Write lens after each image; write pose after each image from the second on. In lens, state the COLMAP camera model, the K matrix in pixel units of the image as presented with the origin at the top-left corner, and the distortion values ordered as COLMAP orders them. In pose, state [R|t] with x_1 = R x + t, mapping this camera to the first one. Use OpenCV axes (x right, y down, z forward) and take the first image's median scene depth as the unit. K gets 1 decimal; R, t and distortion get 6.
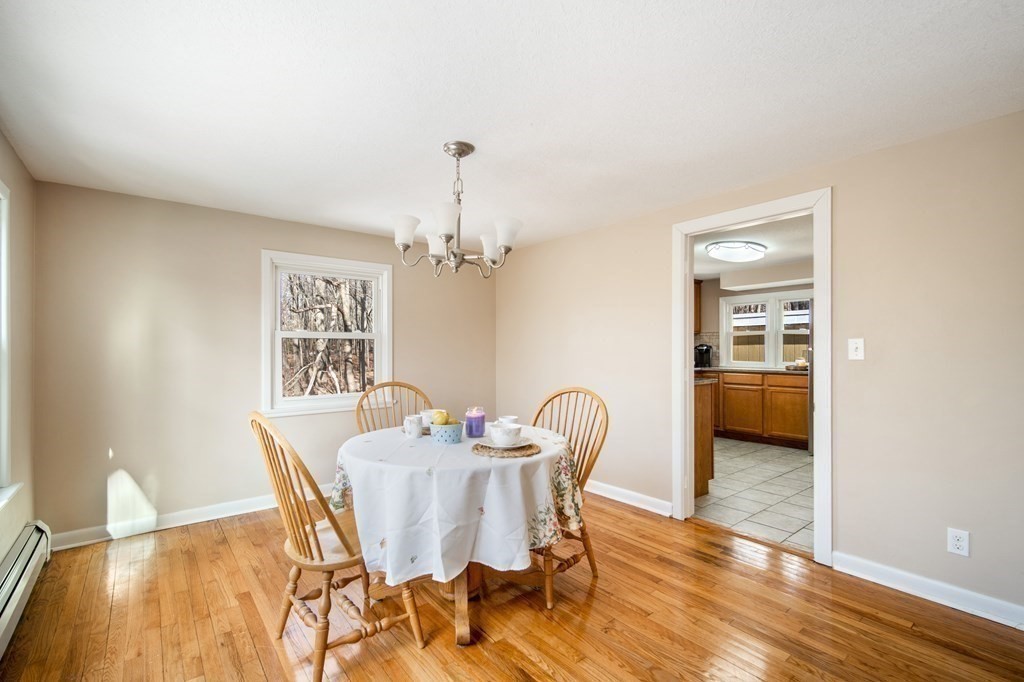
lens RADIAL K [[449.1, 0, 508.8], [0, 449.1, 347.3], [0, 0, 1]] dist [0.002296, 0.000248]
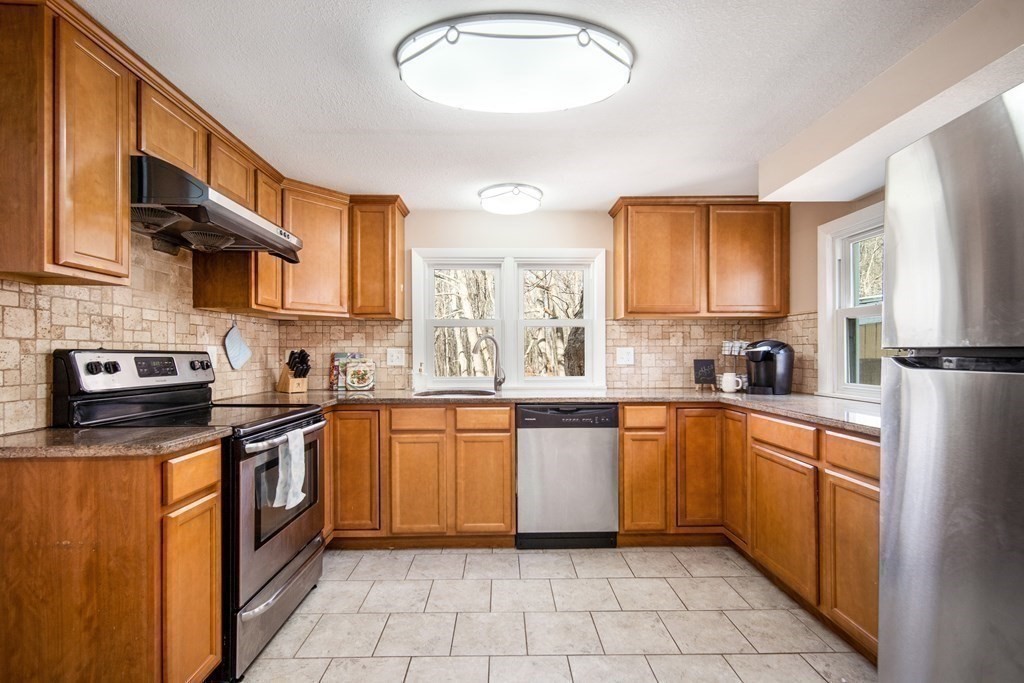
lens RADIAL K [[447.3, 0, 511.6], [0, 447.3, 354.0], [0, 0, 1]] dist [0.001293, 0.000445]
pose [[0.799529, -0.008474, -0.600567, 0.545283], [0.011796, 0.999929, 0.001595, 0.002256], [0.600511, -0.008359, 0.799573, 0.557211]]
